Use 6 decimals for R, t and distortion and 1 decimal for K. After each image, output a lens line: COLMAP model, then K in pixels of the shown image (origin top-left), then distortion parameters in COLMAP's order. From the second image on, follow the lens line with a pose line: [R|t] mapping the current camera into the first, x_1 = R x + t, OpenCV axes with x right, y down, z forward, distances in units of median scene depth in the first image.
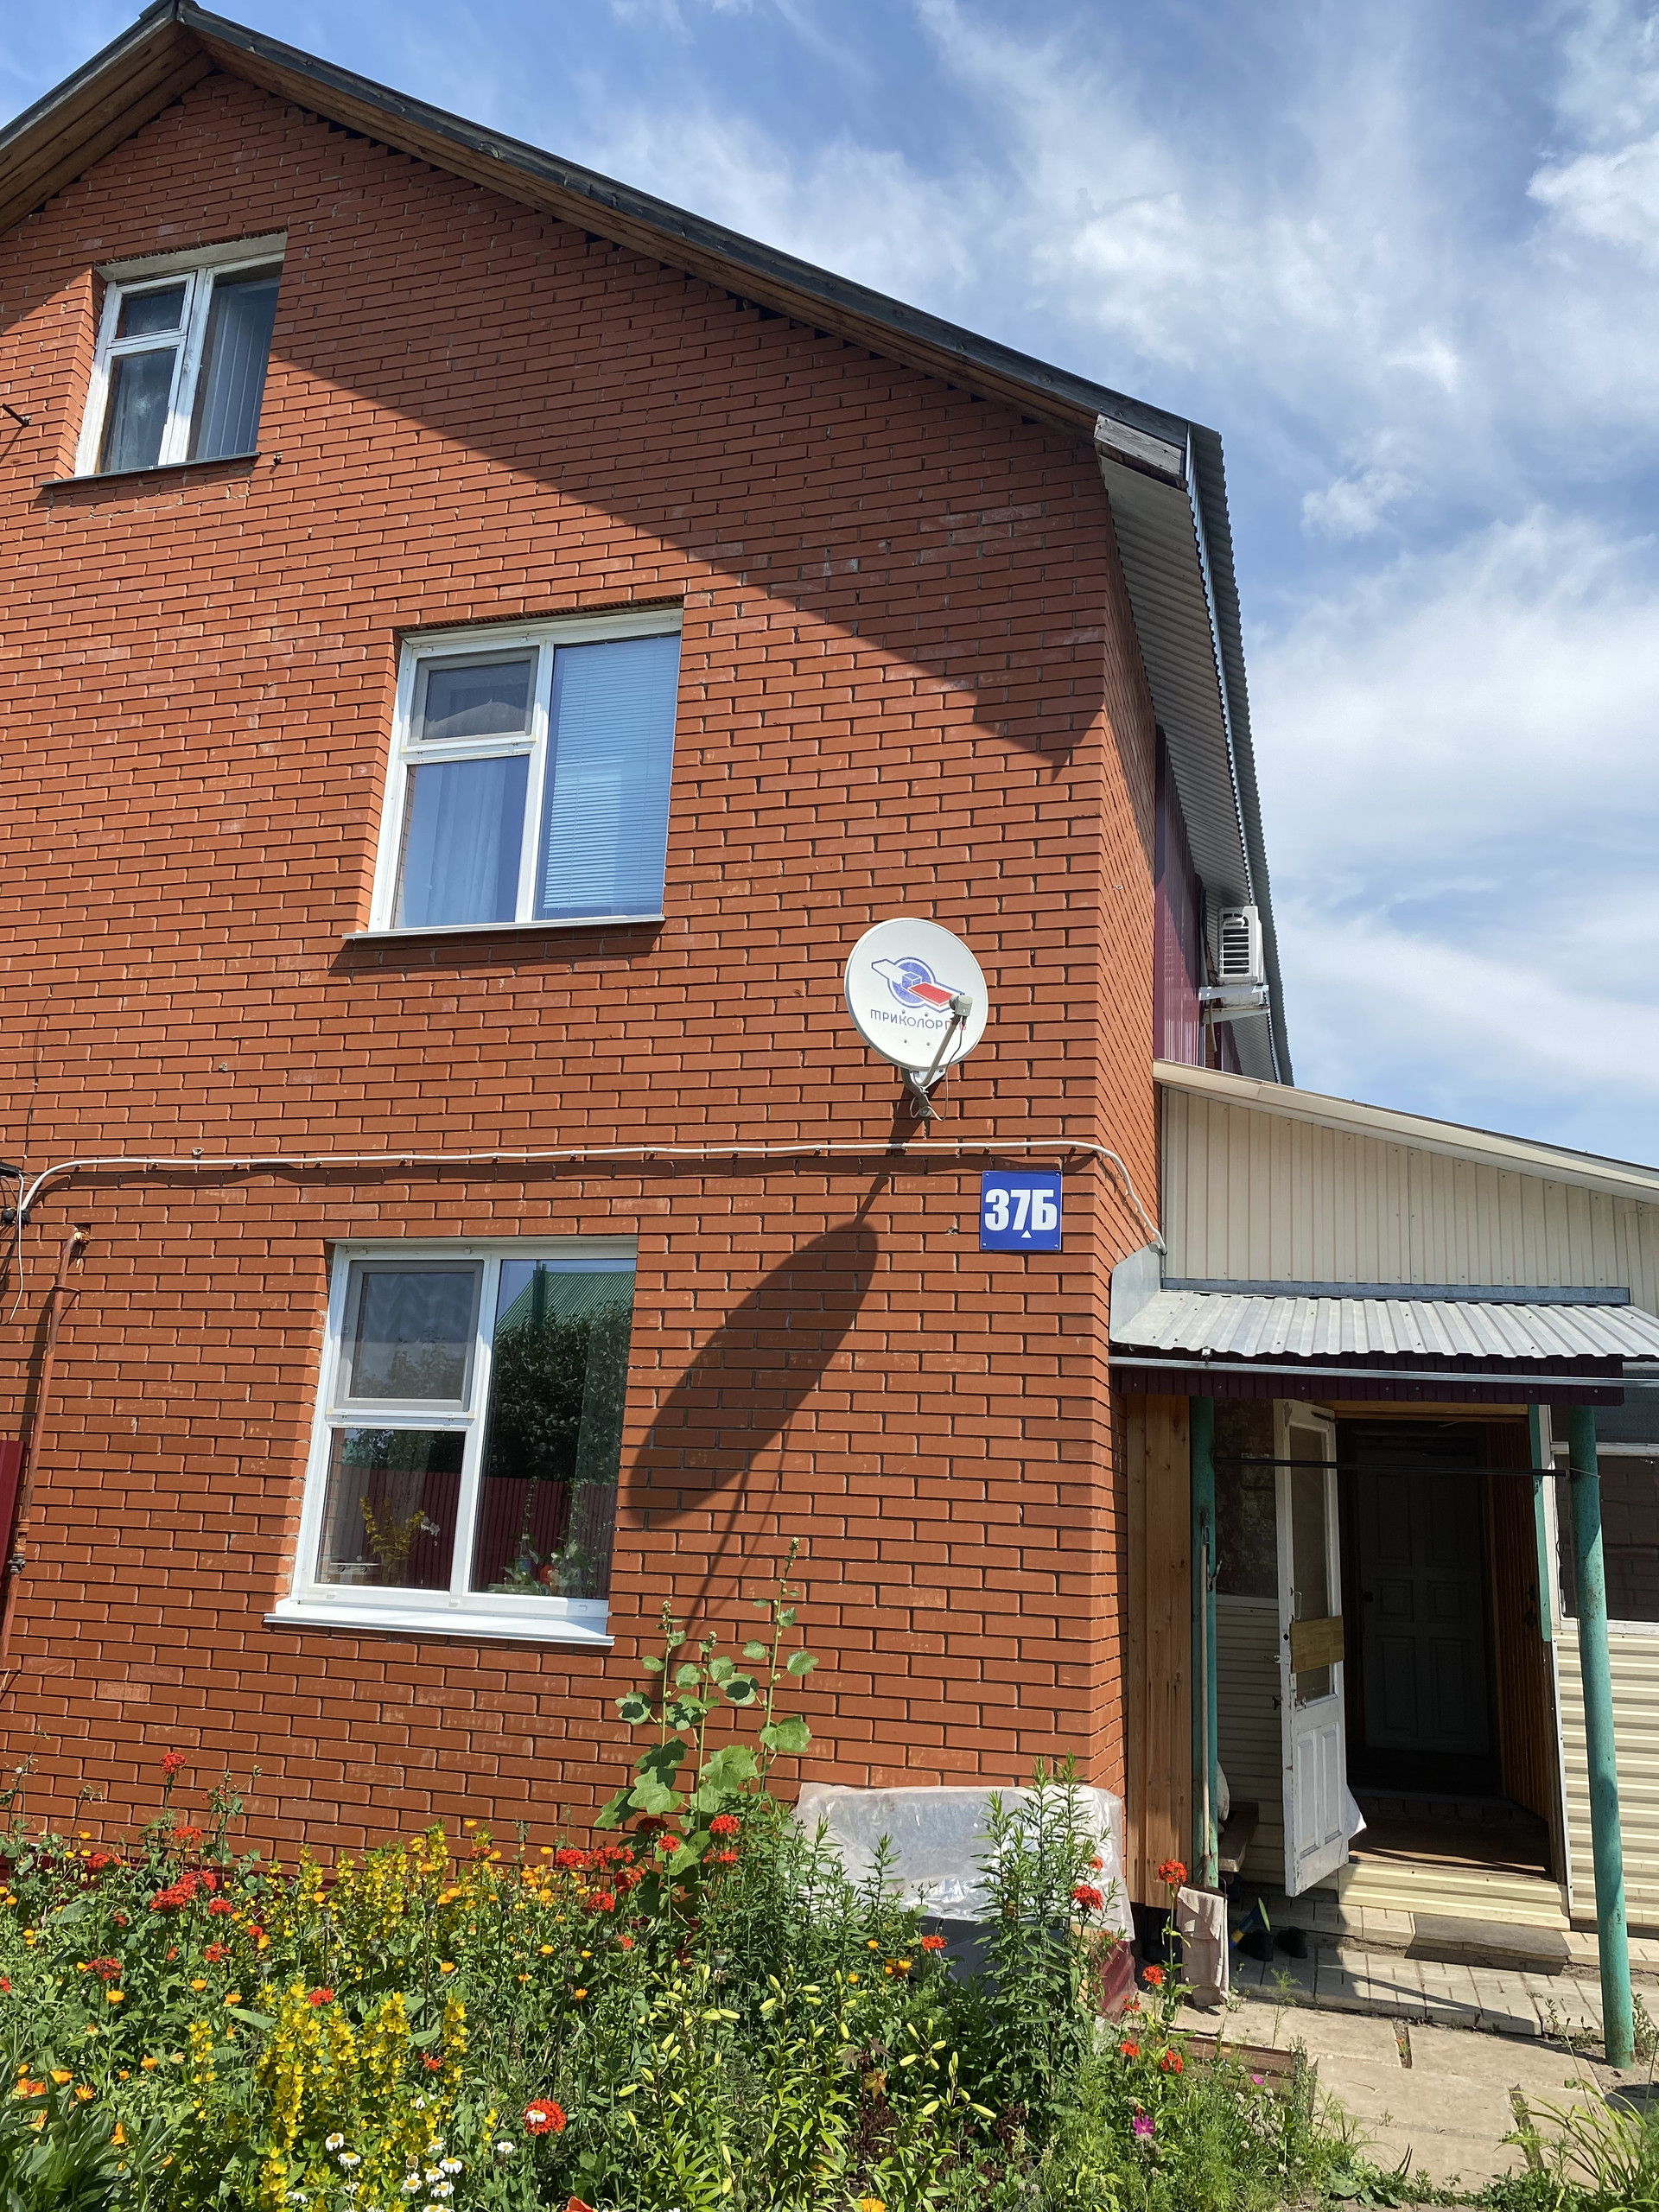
lens RADIAL K [[1699.0, 0, 855.9], [0, 1699.0, 1116.6], [0, 0, 1]] dist [0.027889, -0.005904]
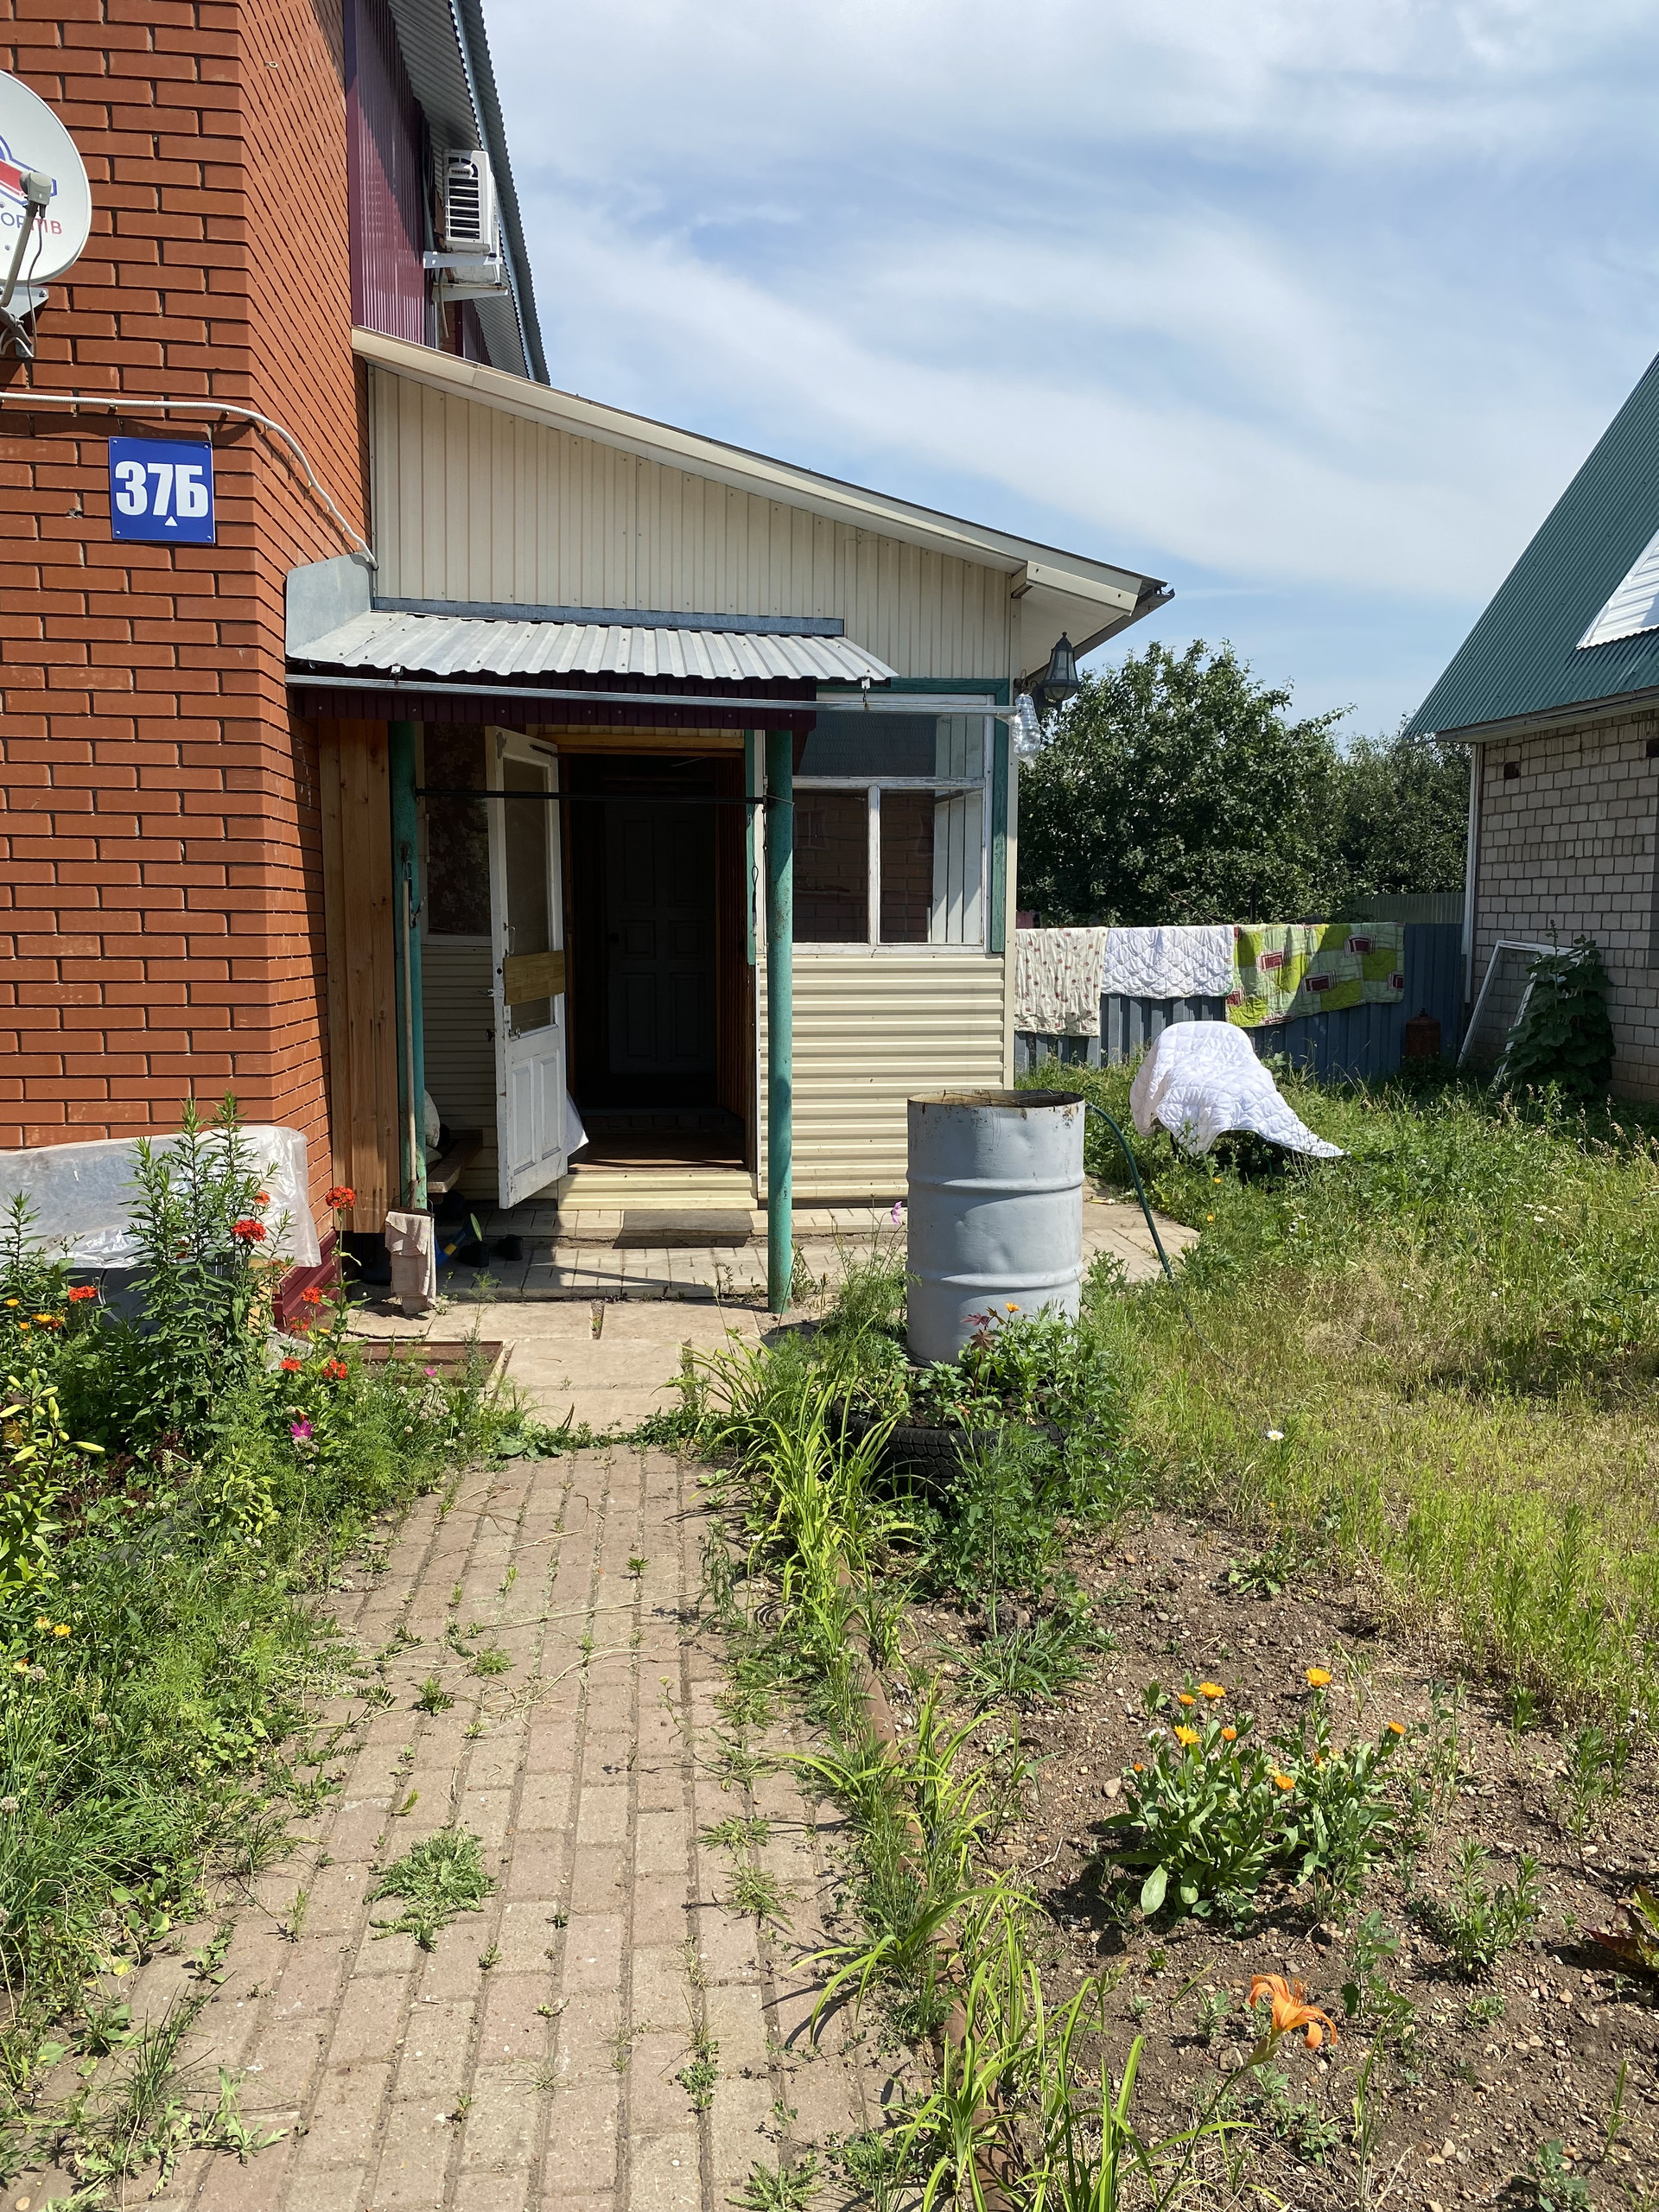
lens RADIAL K [[1694.4, 0, 829.5], [0, 1694.4, 1106.0], [0, 0, 1]] dist [0.032740, 0.000147]
pose [[0.926486, -0.077764, 0.368207, 0.059130], [-0.058176, 0.937060, 0.344288, 0.026690], [-0.371805, -0.340399, 0.863649, 0.048285]]
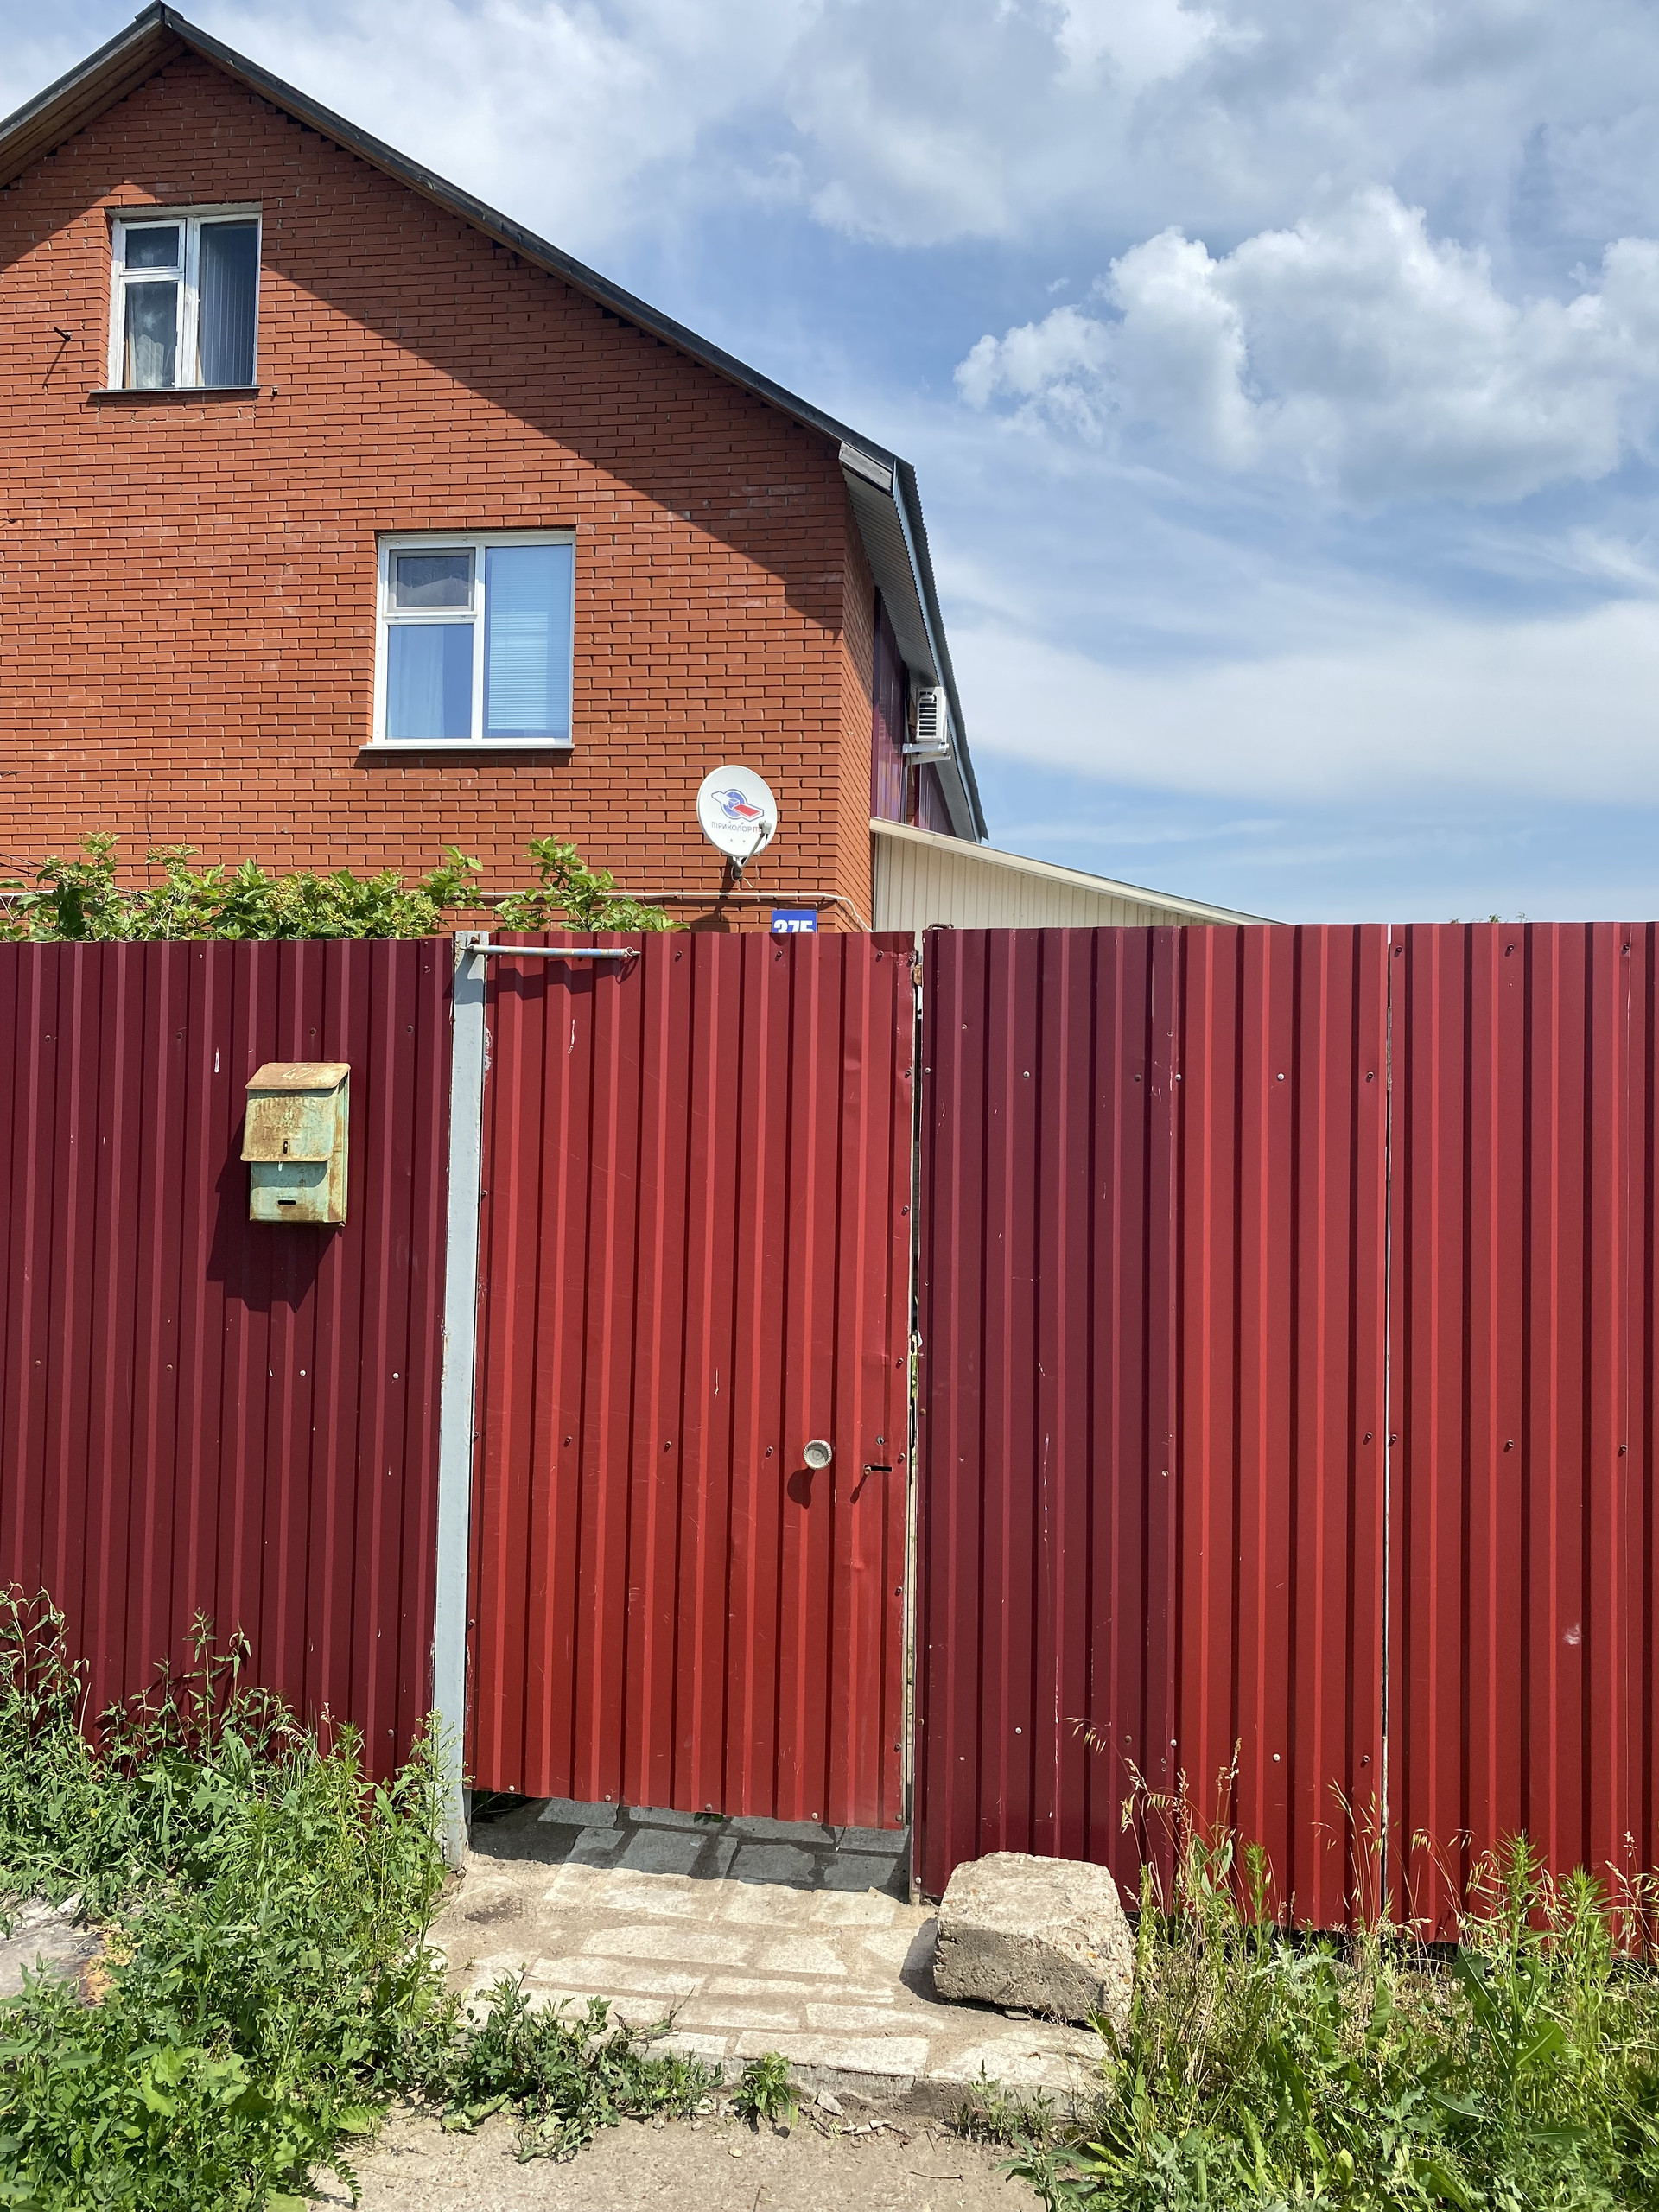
lens RADIAL K [[1694.4, 0, 829.5], [0, 1694.4, 1106.0], [0, 0, 1]] dist [0.032740, 0.000147]
pose [[0.989155, -0.021185, 0.145341, -0.111457], [-0.012322, 0.974085, 0.225846, -0.146984], [-0.146359, -0.225188, 0.963260, -0.658295]]
